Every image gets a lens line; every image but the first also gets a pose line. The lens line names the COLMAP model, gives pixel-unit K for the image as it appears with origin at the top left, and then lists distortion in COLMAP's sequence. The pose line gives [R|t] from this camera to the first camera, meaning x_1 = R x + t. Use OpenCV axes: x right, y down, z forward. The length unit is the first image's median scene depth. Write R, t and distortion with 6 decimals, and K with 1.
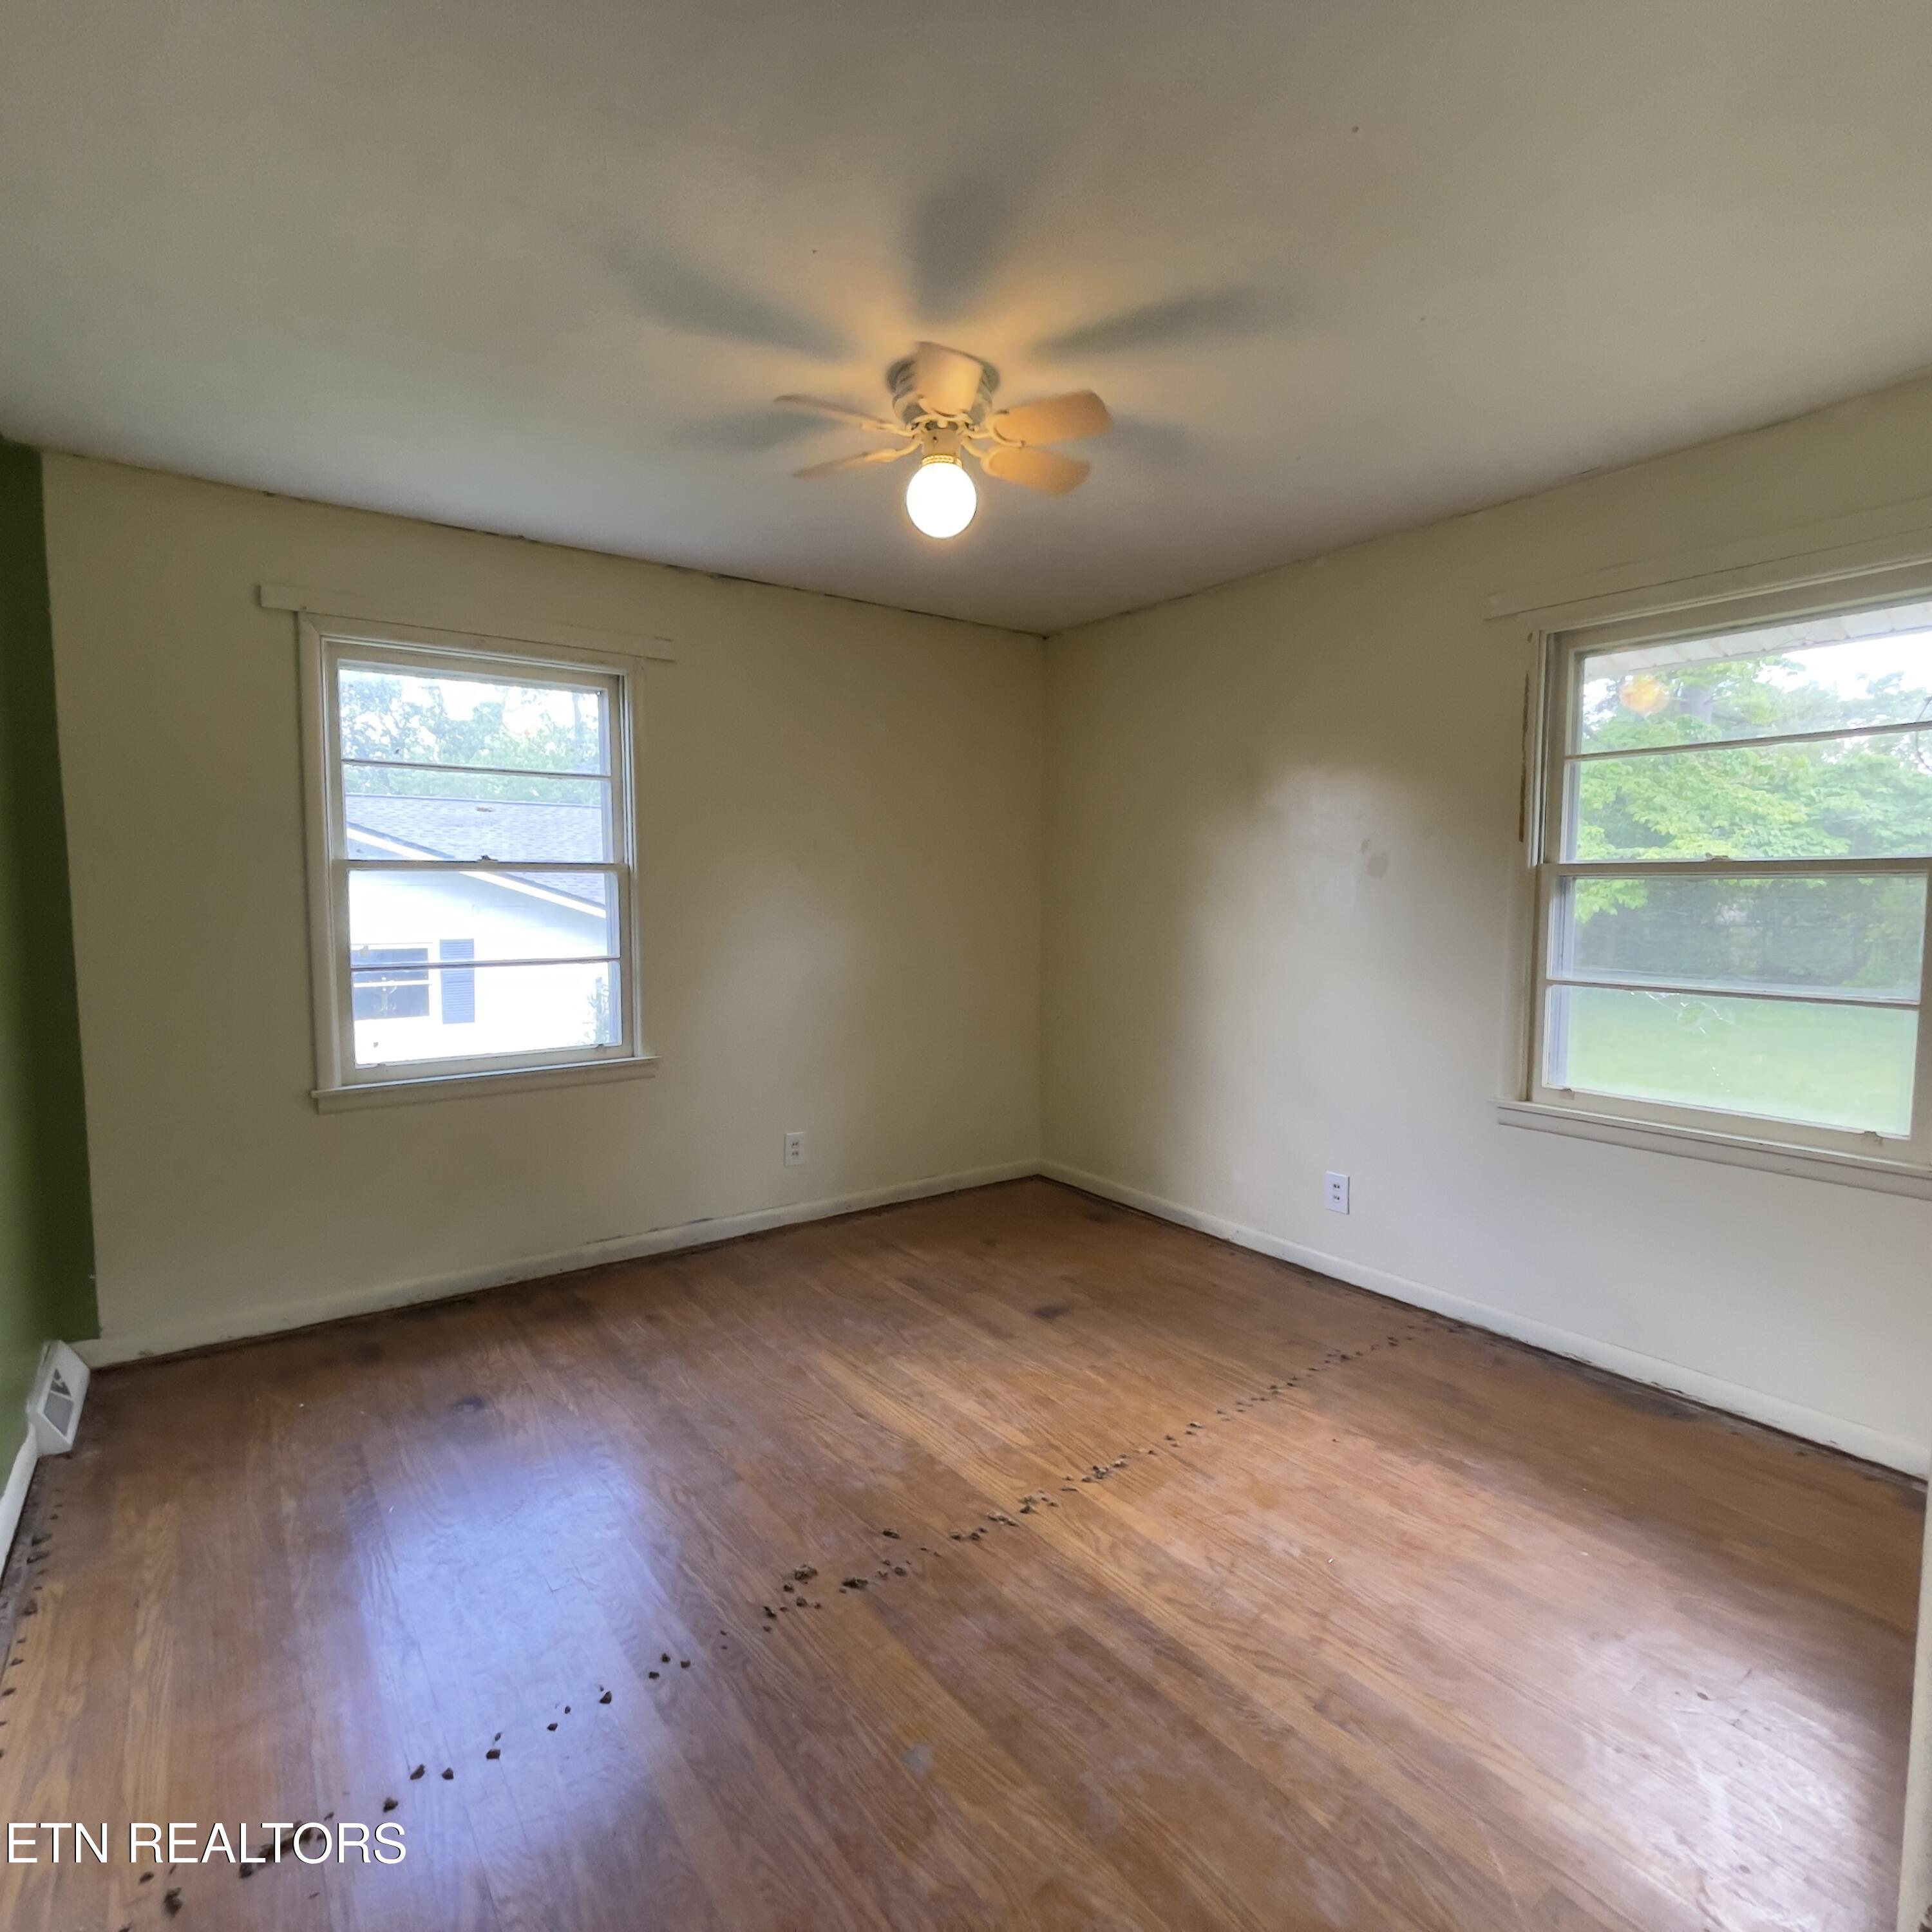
lens RADIAL K [[1048.7, 0, 953.6], [0, 1048.7, 964.8], [0, 0, 1]] dist [0.000249, 0.000901]
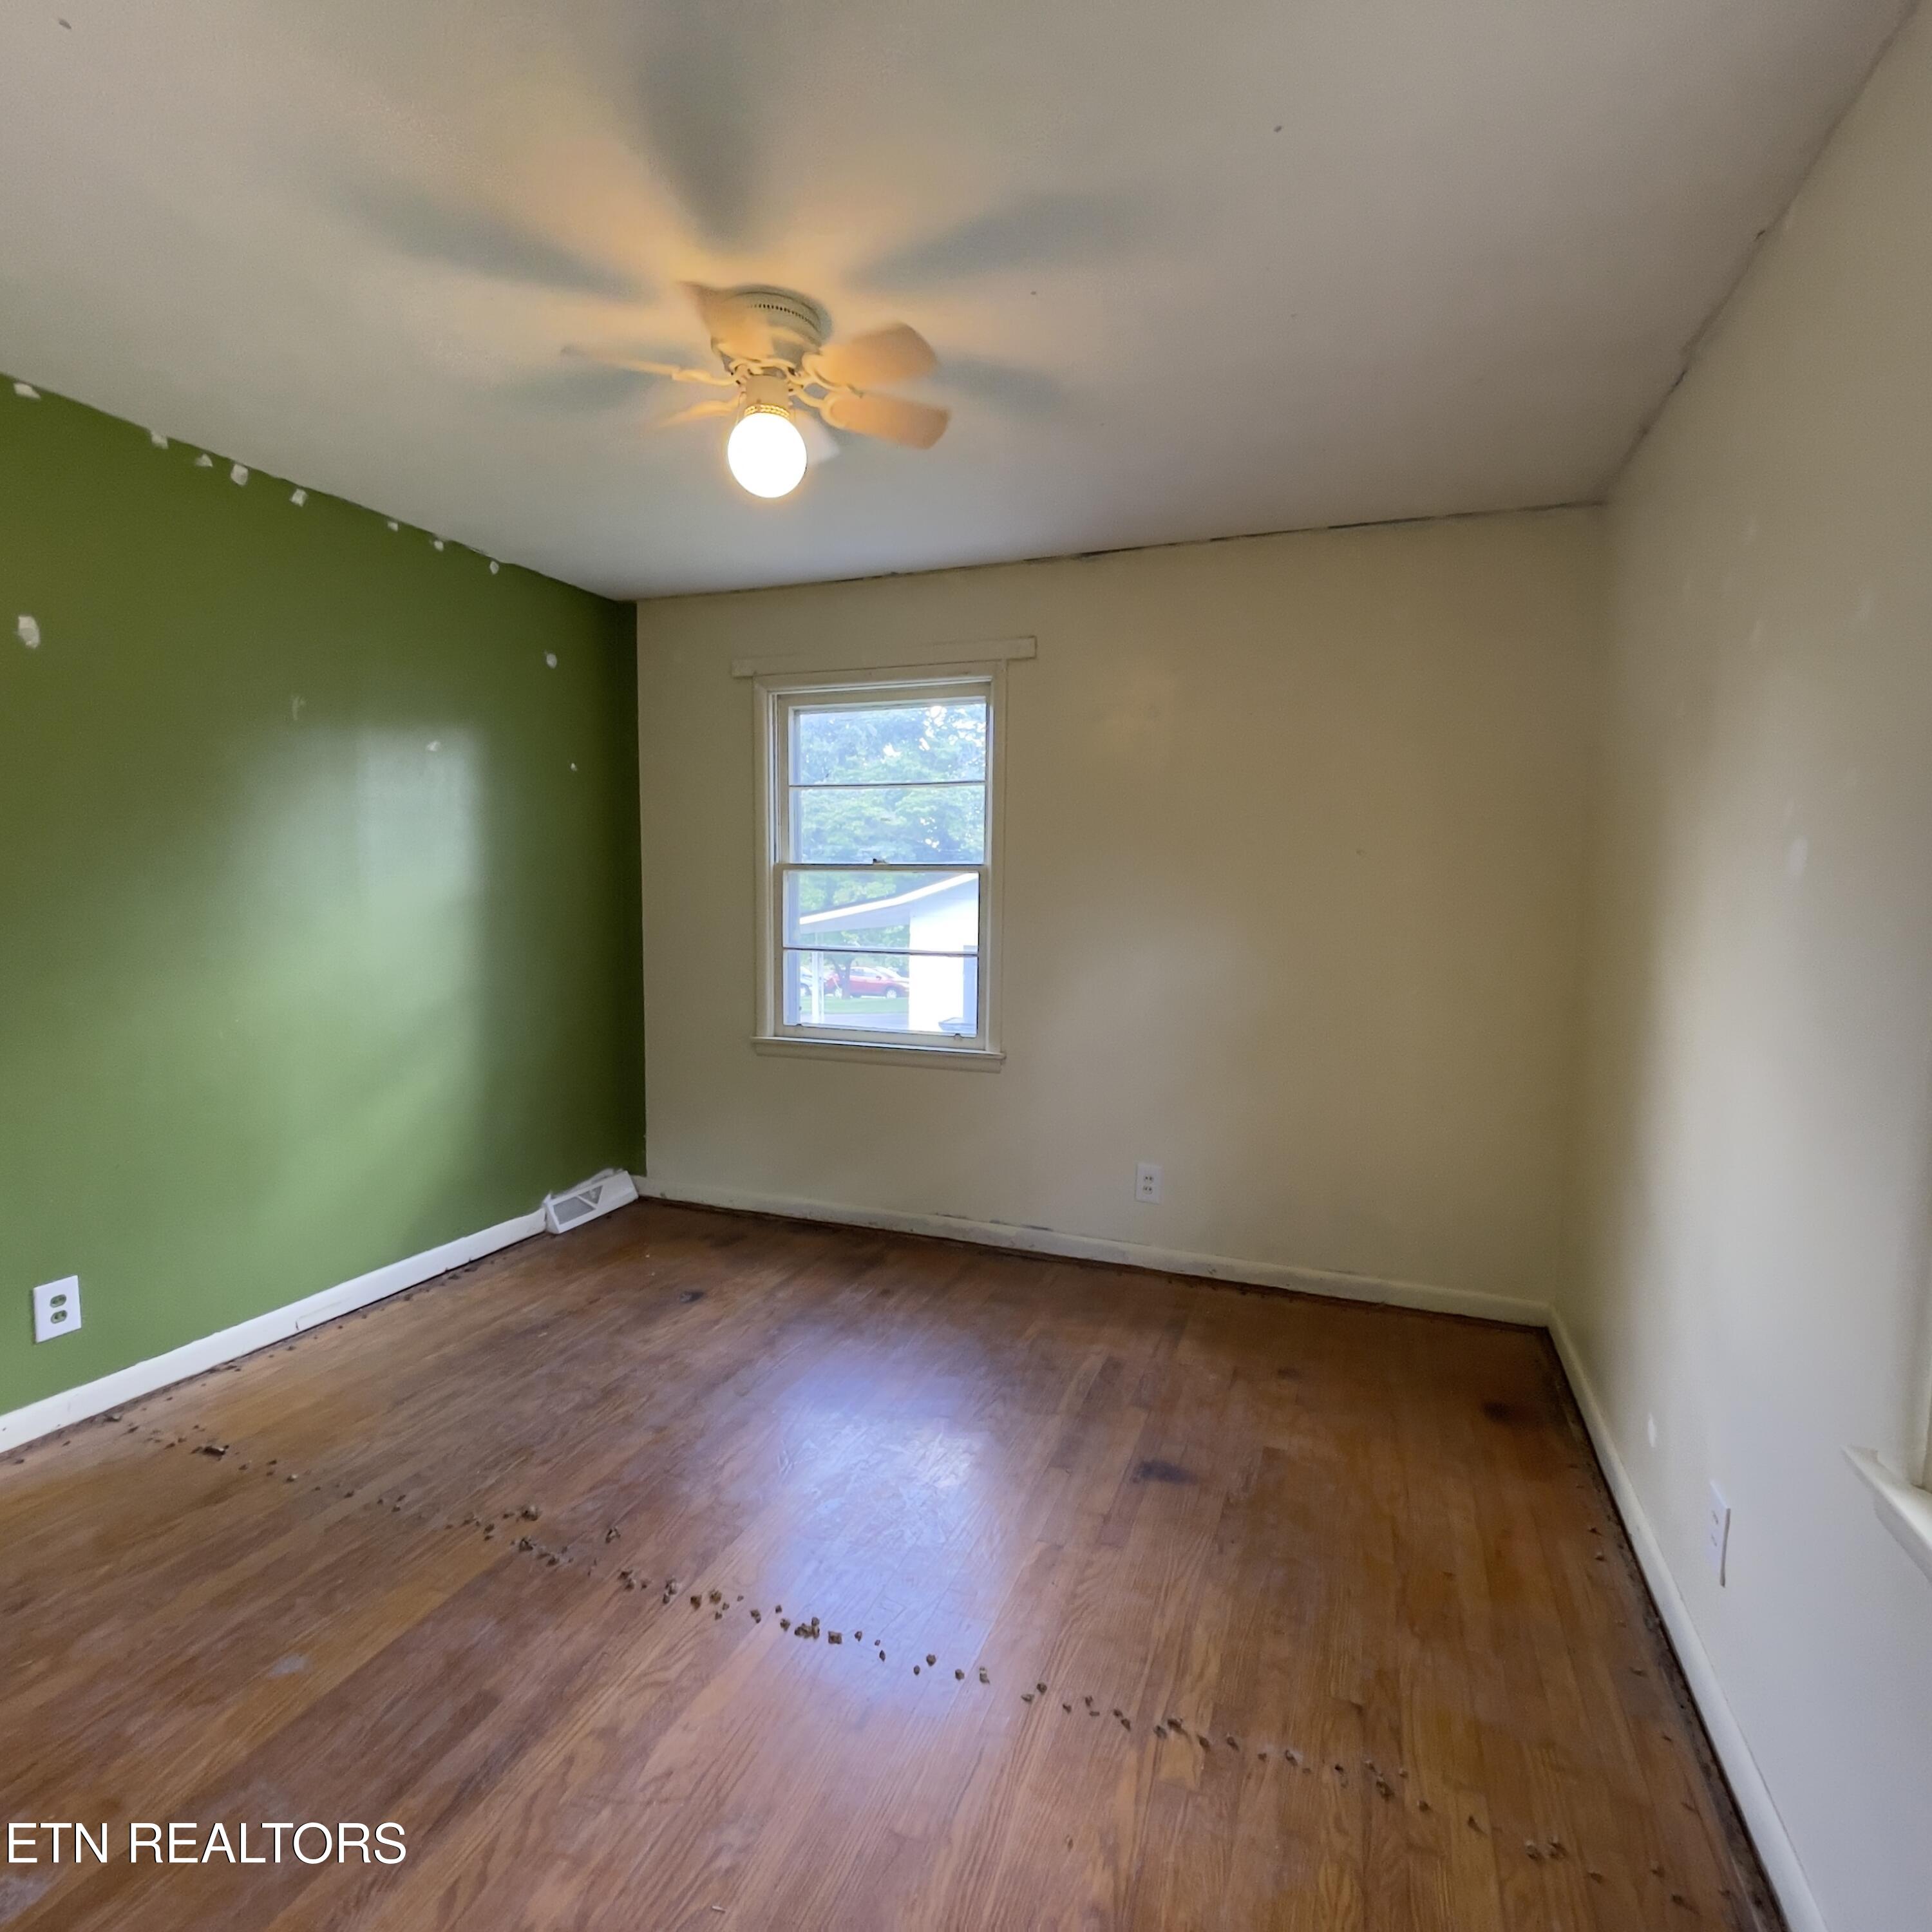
lens RADIAL K [[1052.2, 0, 966.0], [0, 1052.2, 966.0], [0, 0, 1]] dist [0.052448, -0.039349]
pose [[0.532937, 0.073190, -0.842984, 0.617689], [-0.066890, 0.996778, 0.044255, -0.044966], [0.843507, 0.032802, 0.536116, 0.471365]]
